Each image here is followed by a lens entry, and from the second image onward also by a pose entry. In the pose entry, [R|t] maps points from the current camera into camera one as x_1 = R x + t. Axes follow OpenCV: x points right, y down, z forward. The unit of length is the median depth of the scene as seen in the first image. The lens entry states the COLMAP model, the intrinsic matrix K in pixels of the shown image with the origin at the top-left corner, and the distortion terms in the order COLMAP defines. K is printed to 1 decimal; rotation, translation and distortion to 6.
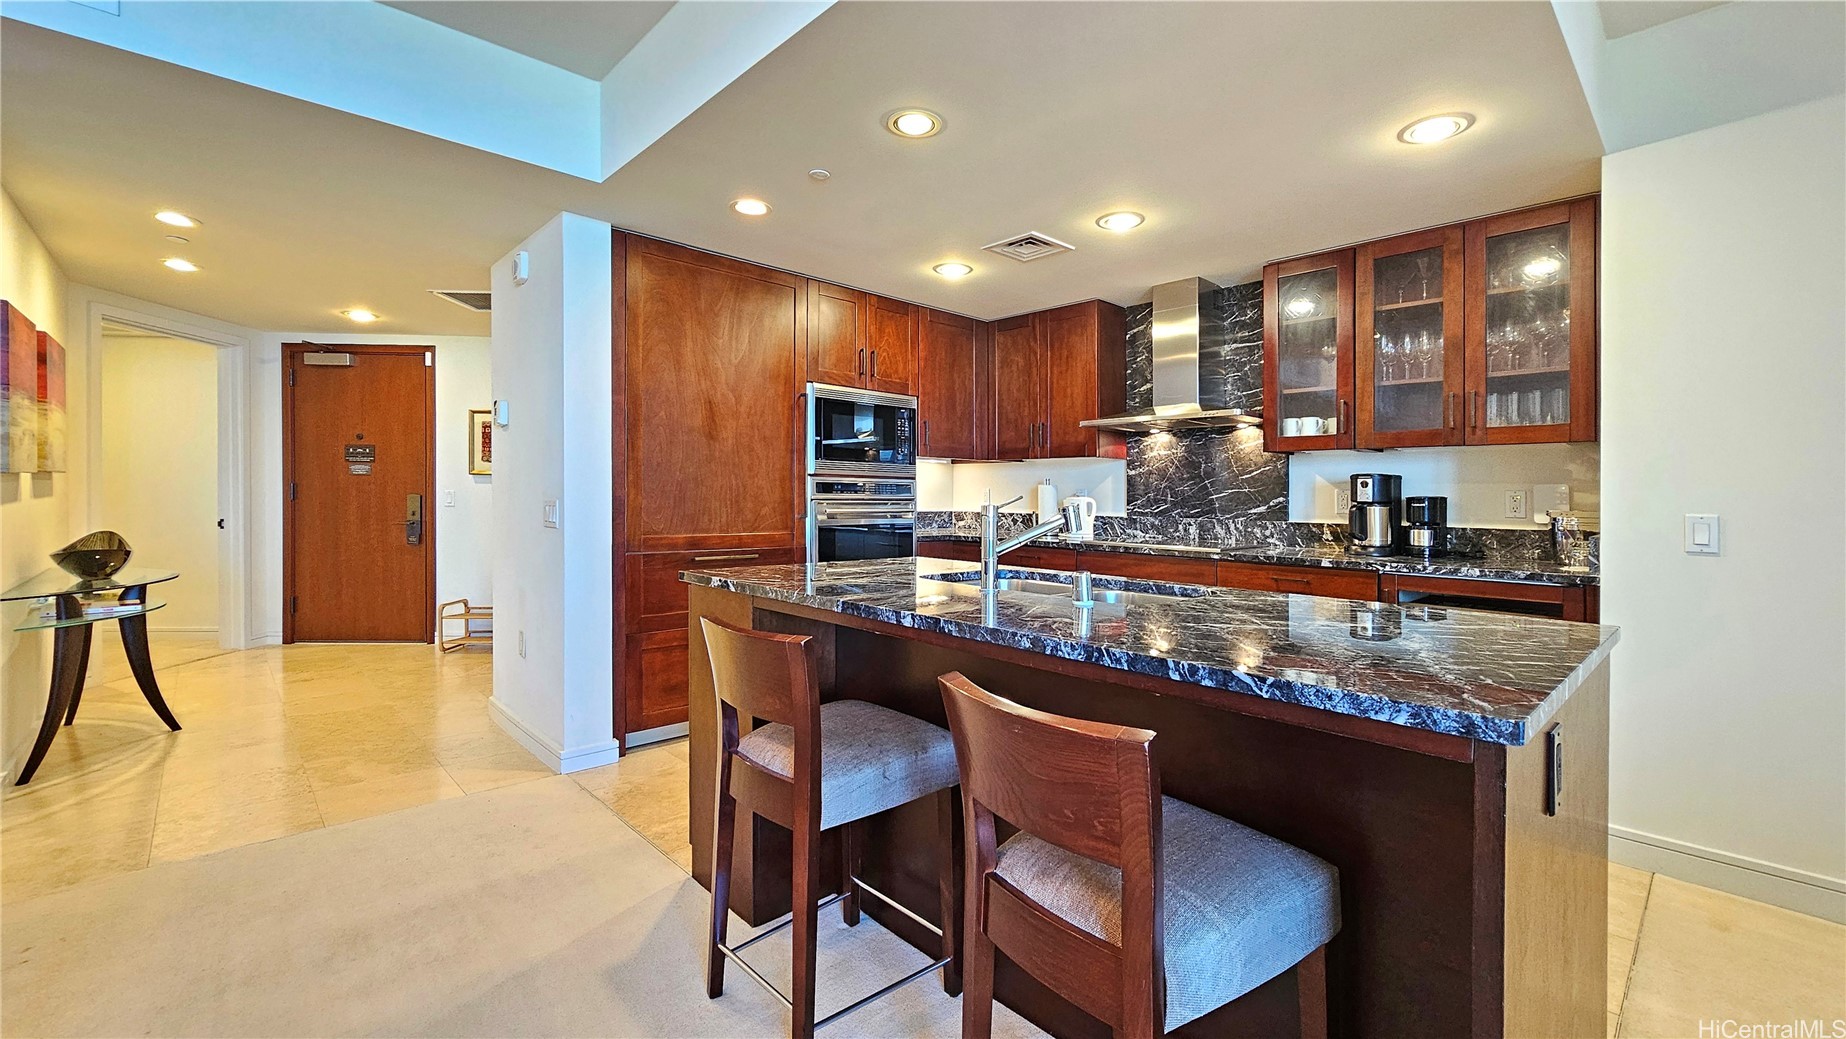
lens RADIAL K [[757.0, 0, 923.1], [0, 757.0, 494.6], [0, 0, 1]] dist [-0.001305, -0.000178]
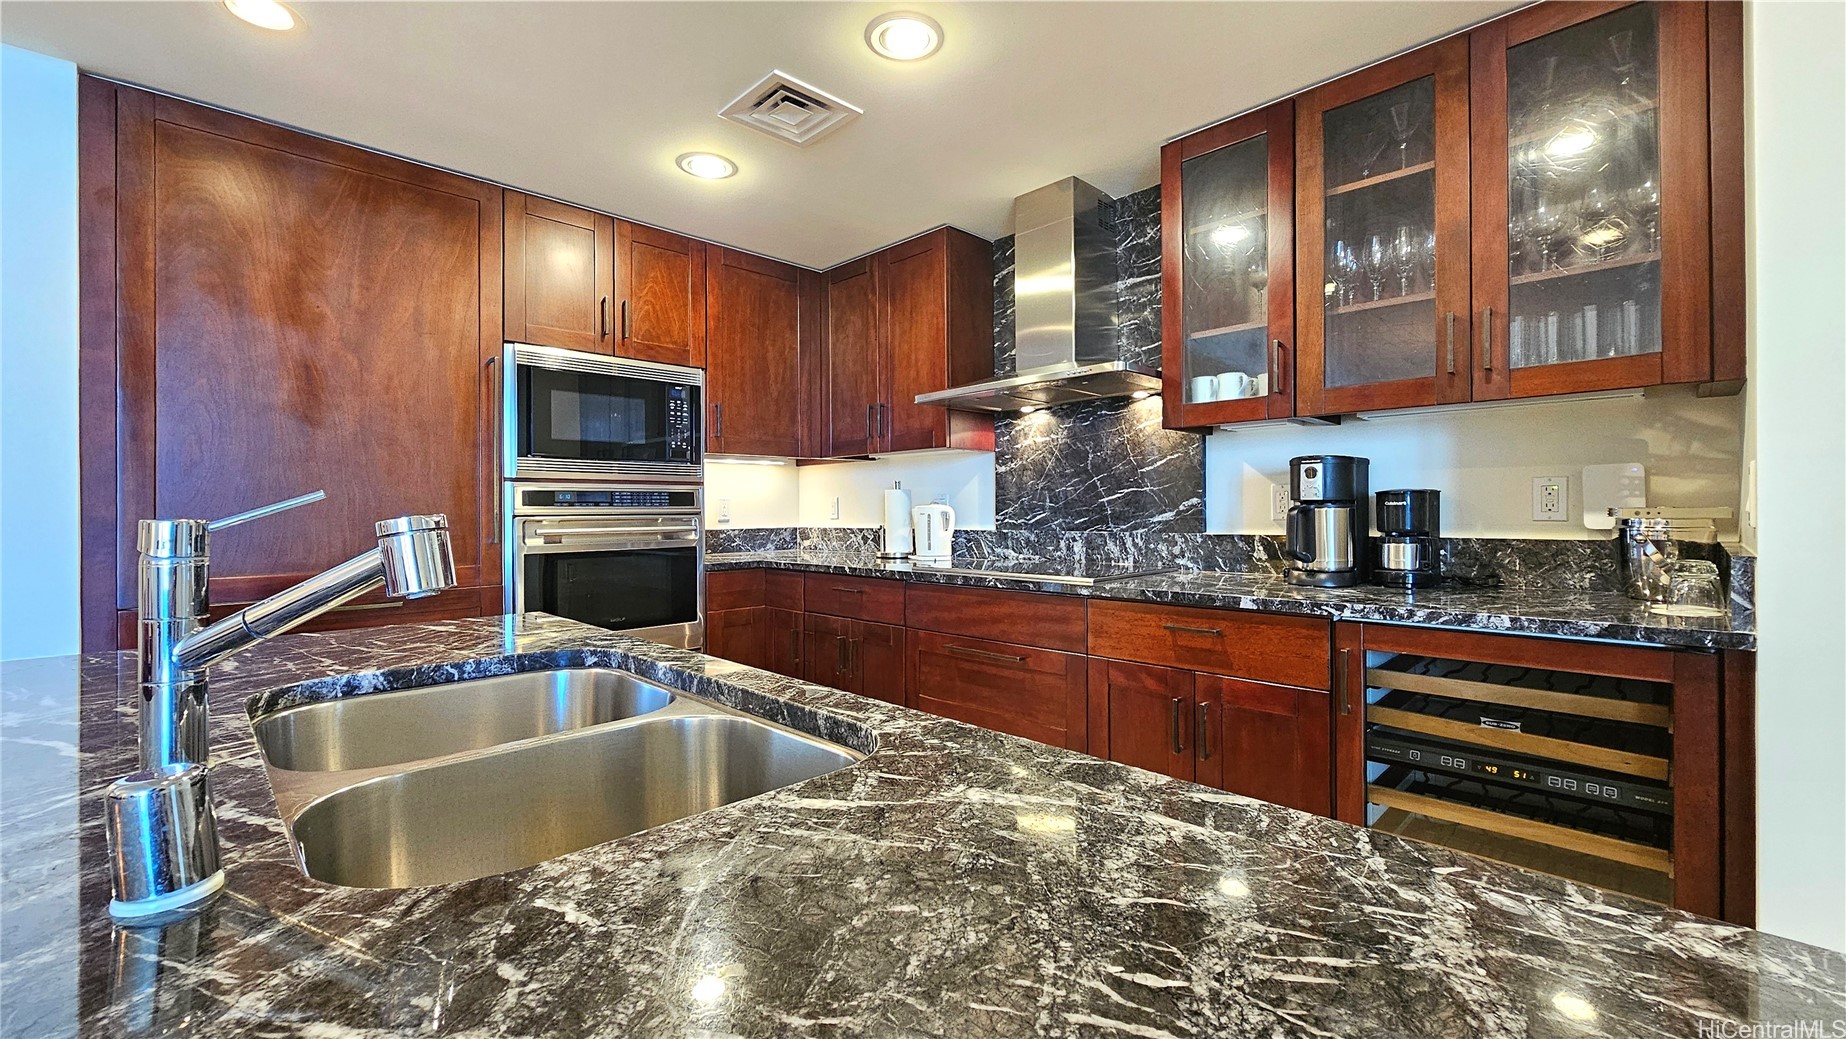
lens RADIAL K [[757.0, 0, 921.4], [0, 757.0, 527.4], [0, 0, 1]] dist [-0.001305, -0.000178]
pose [[0.999187, -0.021724, 0.033955, 0.202076], [0.020906, 0.999487, 0.024257, 0.008339], [-0.034465, -0.023527, 0.999129, 0.325112]]
